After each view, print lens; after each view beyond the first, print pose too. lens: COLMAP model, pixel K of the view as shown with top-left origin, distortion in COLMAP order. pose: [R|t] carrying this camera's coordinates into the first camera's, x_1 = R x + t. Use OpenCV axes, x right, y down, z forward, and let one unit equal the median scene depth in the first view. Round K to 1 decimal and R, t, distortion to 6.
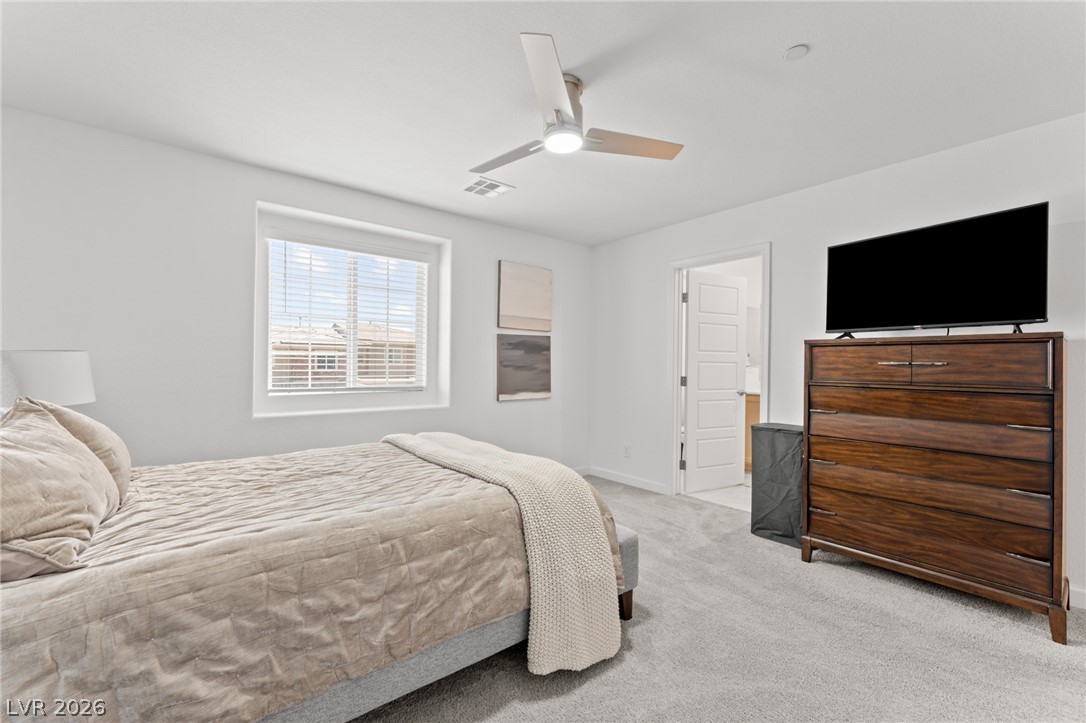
lens RADIAL K [[447.2, 0, 544.4], [0, 447.2, 364.9], [0, 0, 1]] dist [-0.000351, 0.000525]
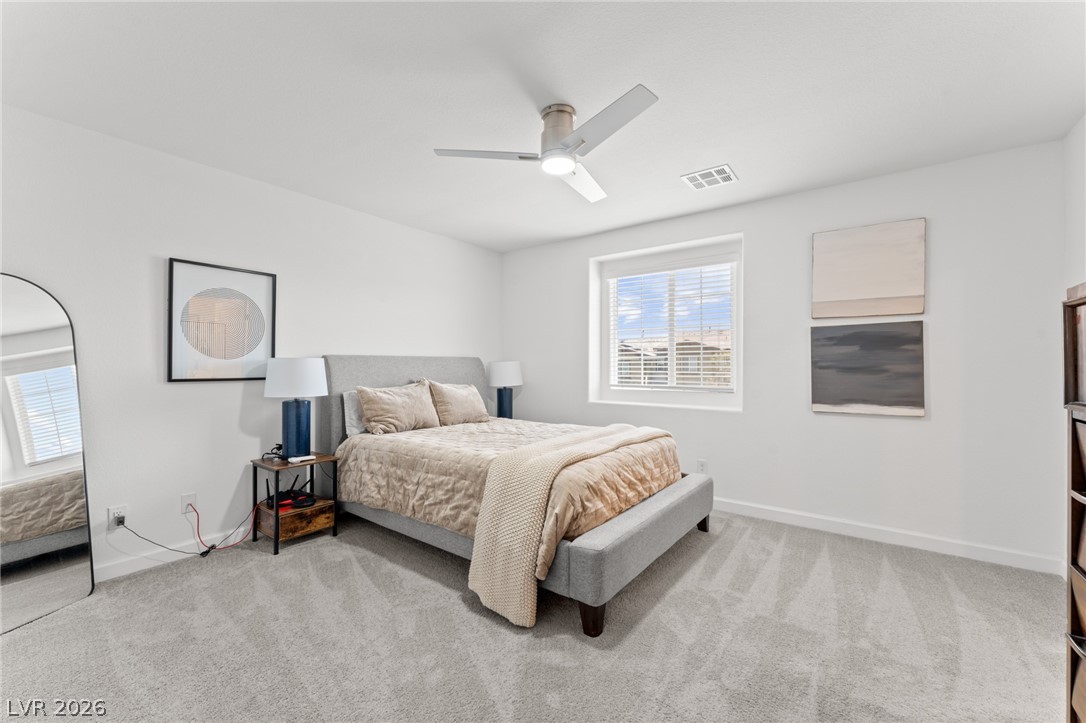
lens RADIAL K [[447.2, 0, 545.9], [0, 447.2, 363.9], [0, 0, 1]] dist [-0.000351, 0.000525]
pose [[0.248002, -0.011332, -0.968693, 0.654512], [0.001605, 0.999935, -0.011286, 0.005007], [0.968758, 0.001244, 0.248004, 0.411875]]
